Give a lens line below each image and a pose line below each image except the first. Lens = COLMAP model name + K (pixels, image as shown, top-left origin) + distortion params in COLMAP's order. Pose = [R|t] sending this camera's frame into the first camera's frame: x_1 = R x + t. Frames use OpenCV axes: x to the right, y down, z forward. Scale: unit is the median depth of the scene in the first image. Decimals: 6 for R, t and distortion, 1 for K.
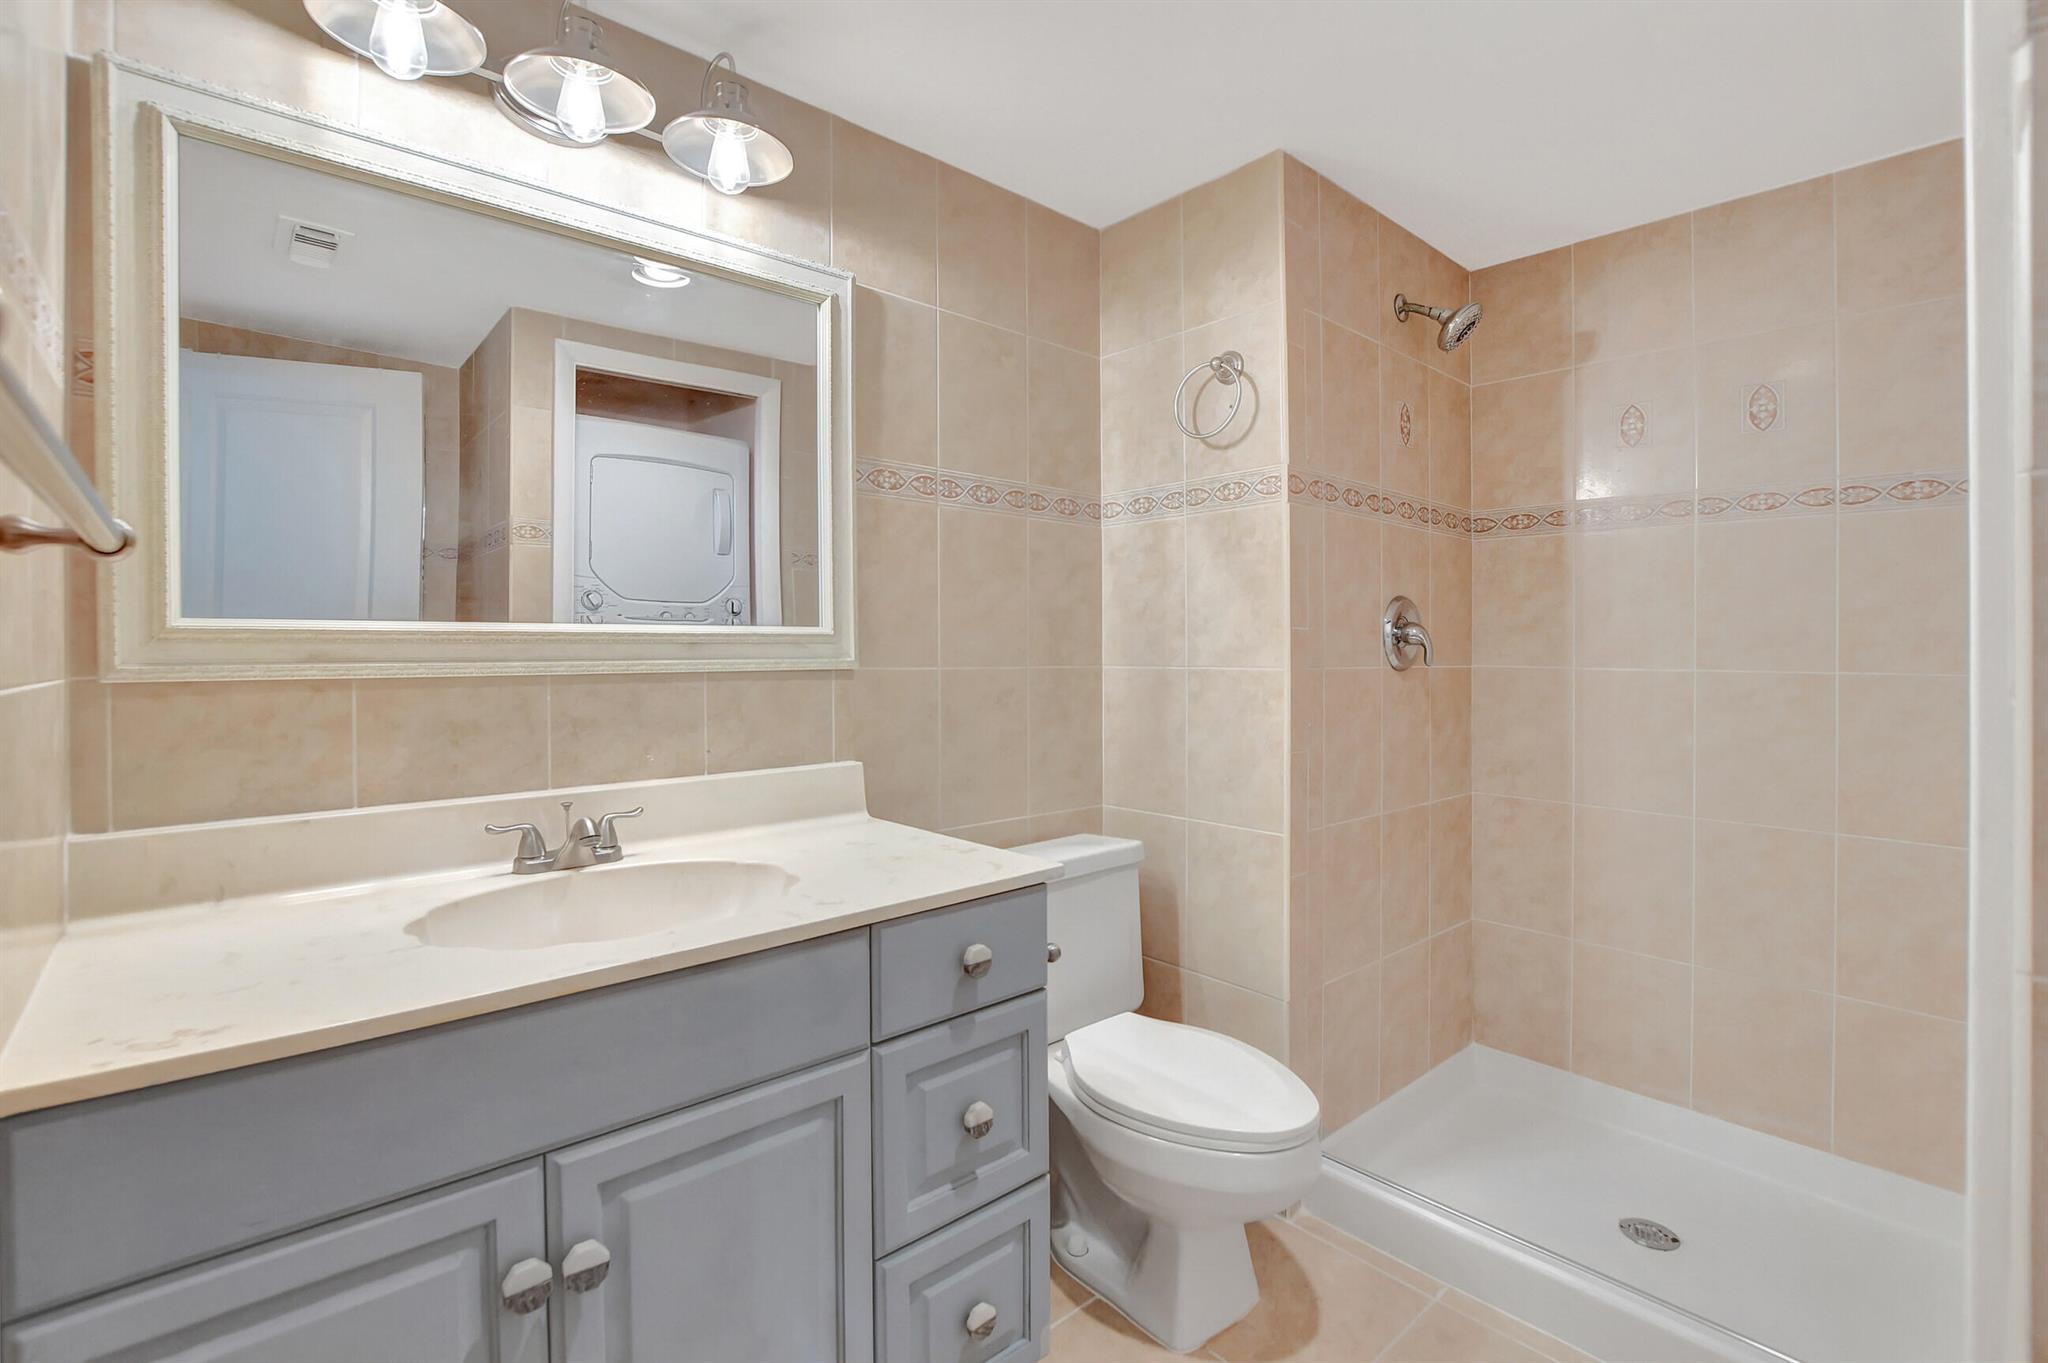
lens RADIAL K [[931.1, 0, 1022.1], [0, 931.1, 635.5], [0, 0, 1]] dist [0.000321, 0.000153]
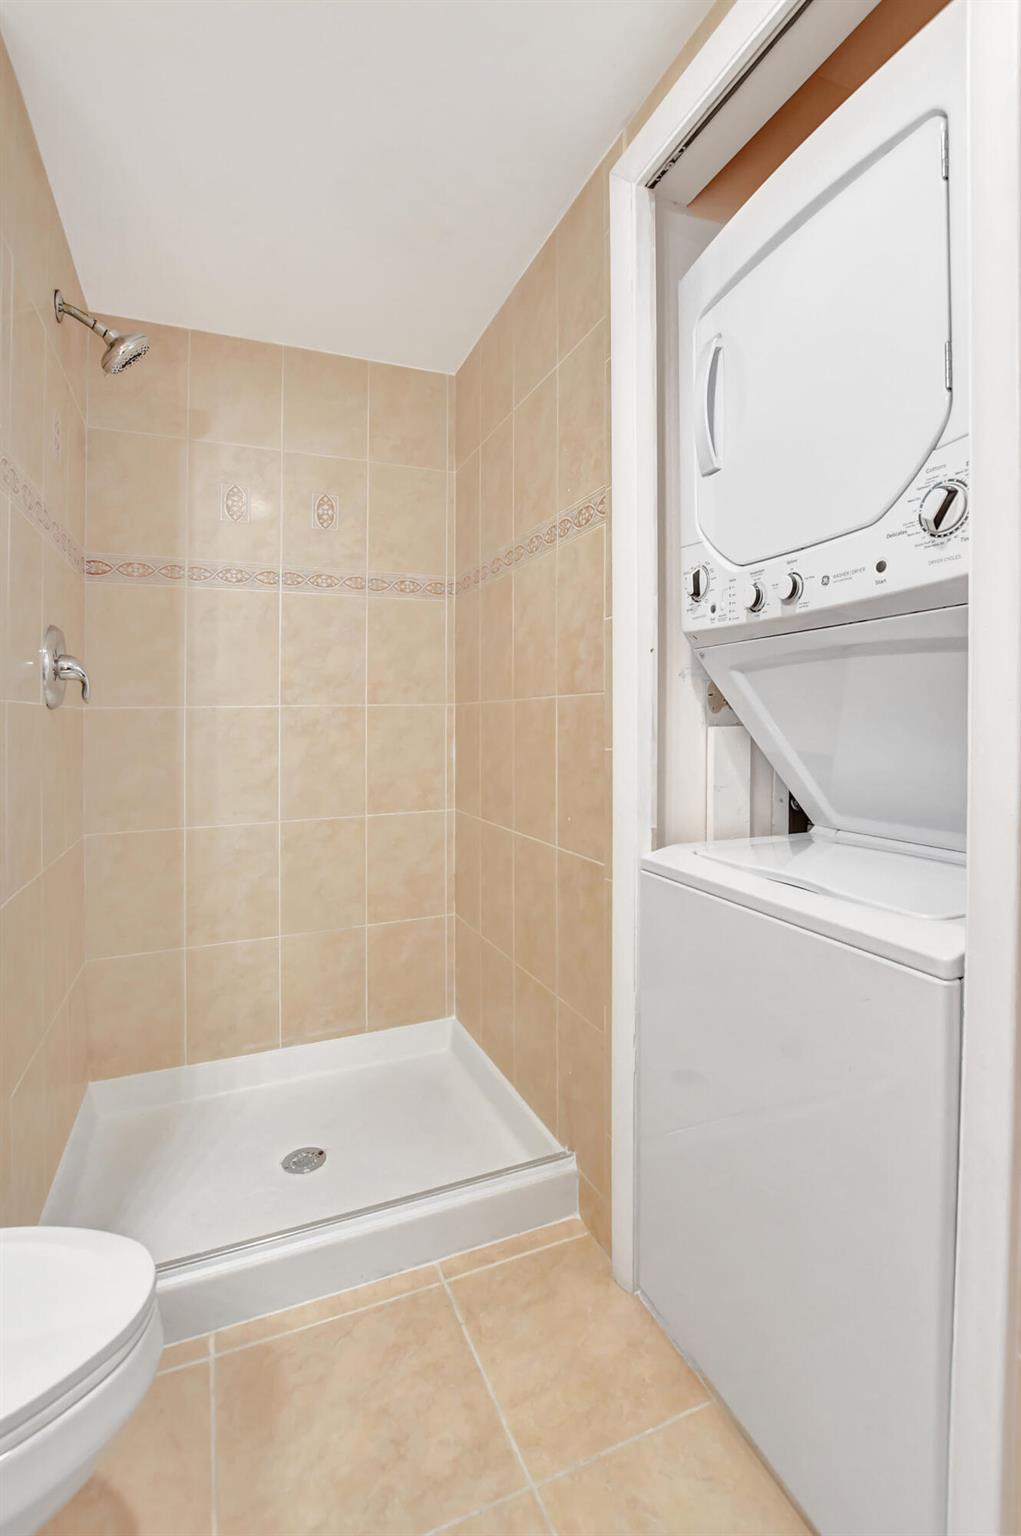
lens RADIAL K [[714.8, 0, 510.8], [0, 714.8, 713.8], [0, 0, 1]] dist [-0.029370, 0.000127]
pose [[0.322929, -0.012091, 0.946346, -0.096450], [0.004601, 0.999927, 0.011205, 0.036984], [-0.946412, 0.000735, 0.322961, 0.374728]]
